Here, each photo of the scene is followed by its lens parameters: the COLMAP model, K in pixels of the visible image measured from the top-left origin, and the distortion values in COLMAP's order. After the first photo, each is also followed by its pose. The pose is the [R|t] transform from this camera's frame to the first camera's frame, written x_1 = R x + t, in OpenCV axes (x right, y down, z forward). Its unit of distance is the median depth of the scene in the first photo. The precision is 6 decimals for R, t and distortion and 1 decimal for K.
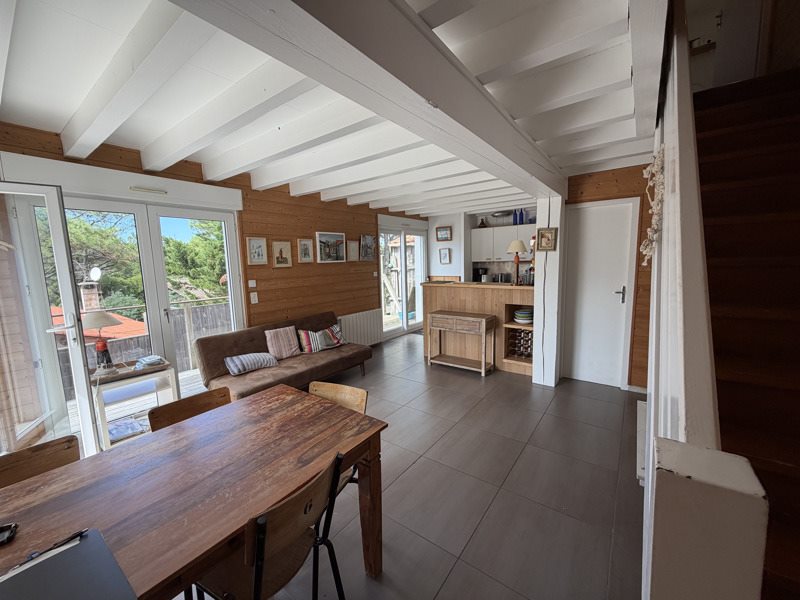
lens RADIAL K [[318.1, 0, 401.2], [0, 318.1, 297.8], [0, 0, 1]] dist [-0.000159, -0.000172]
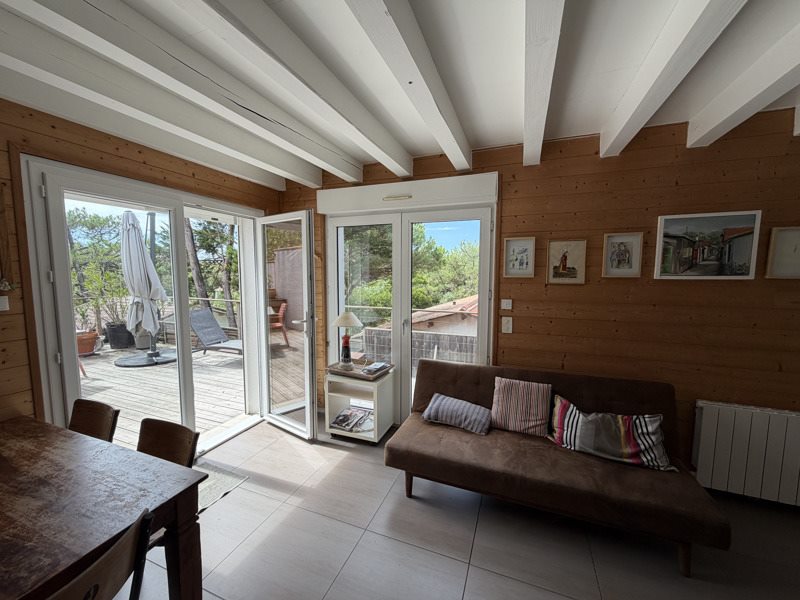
lens RADIAL K [[318.1, 0, 398.3], [0, 318.1, 298.9], [0, 0, 1]] dist [-0.000159, -0.000172]
pose [[0.254974, 0.115001, -0.960085, 0.131625], [-0.123842, 0.988609, 0.085528, -0.081677], [0.958985, 0.097091, 0.266312, 0.551894]]
